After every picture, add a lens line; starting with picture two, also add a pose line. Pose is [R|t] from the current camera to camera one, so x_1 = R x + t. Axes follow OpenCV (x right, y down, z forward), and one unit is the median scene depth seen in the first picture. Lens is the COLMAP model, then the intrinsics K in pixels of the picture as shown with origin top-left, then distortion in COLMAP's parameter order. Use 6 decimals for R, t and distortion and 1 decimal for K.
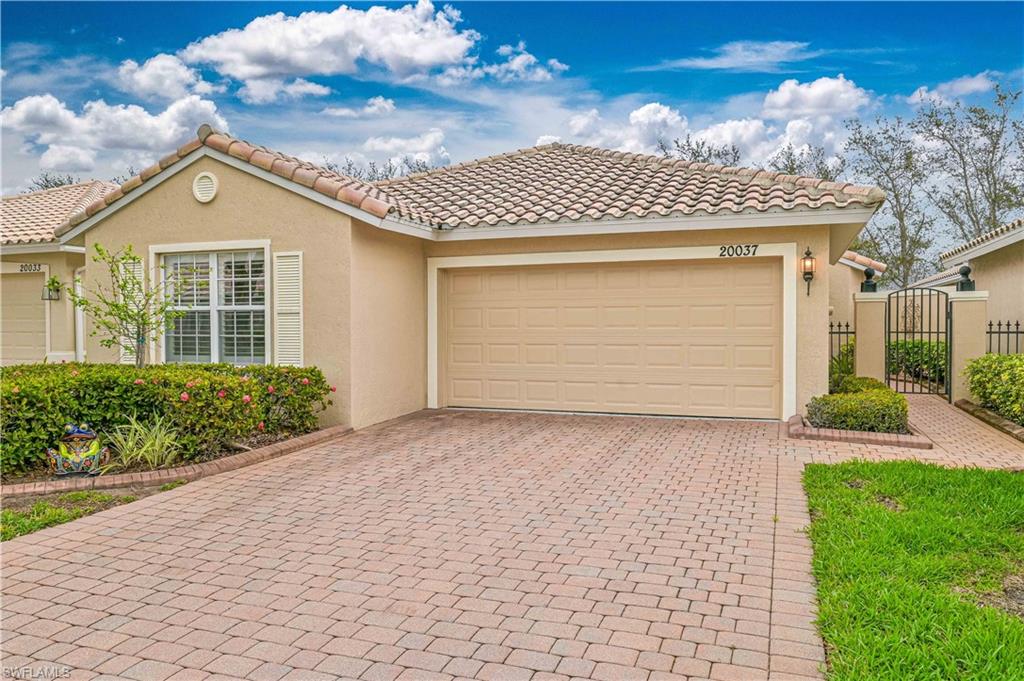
lens RADIAL K [[739.0, 0, 513.8], [0, 739.0, 341.6], [0, 0, 1]] dist [-0.005827, -0.003202]
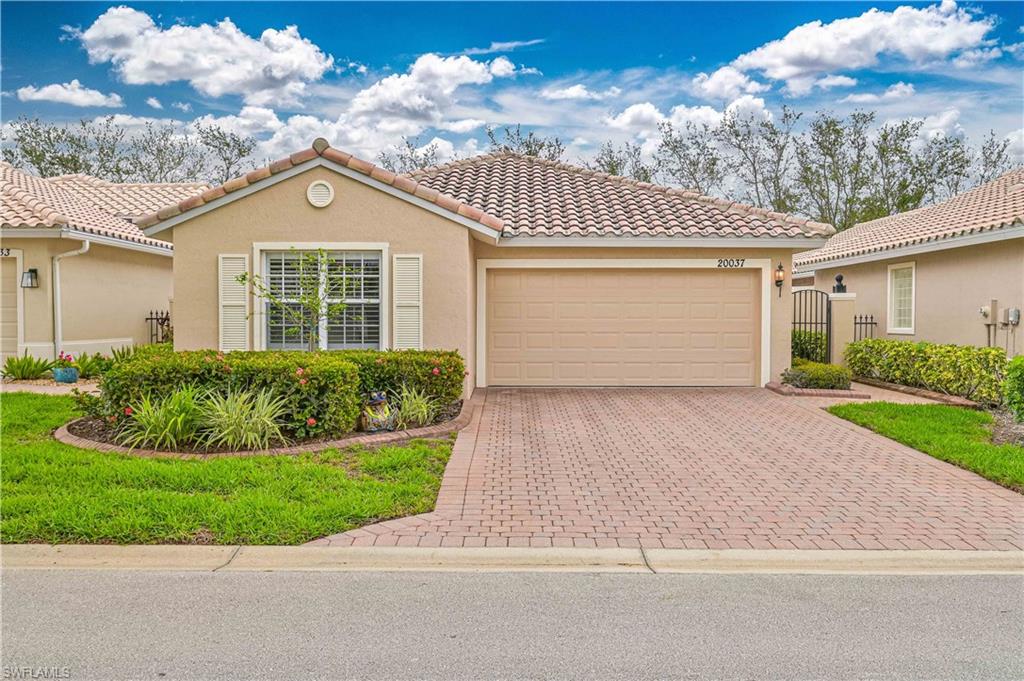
lens RADIAL K [[887.5, 0, 510.8], [0, 887.5, 339.1], [0, 0, 1]] dist [-0.009315, -0.002616]
pose [[0.936353, -0.004972, 0.351026, -0.624267], [0.003241, 0.999980, 0.005518, 0.006551], [-0.351046, -0.004029, 0.936350, -0.373163]]
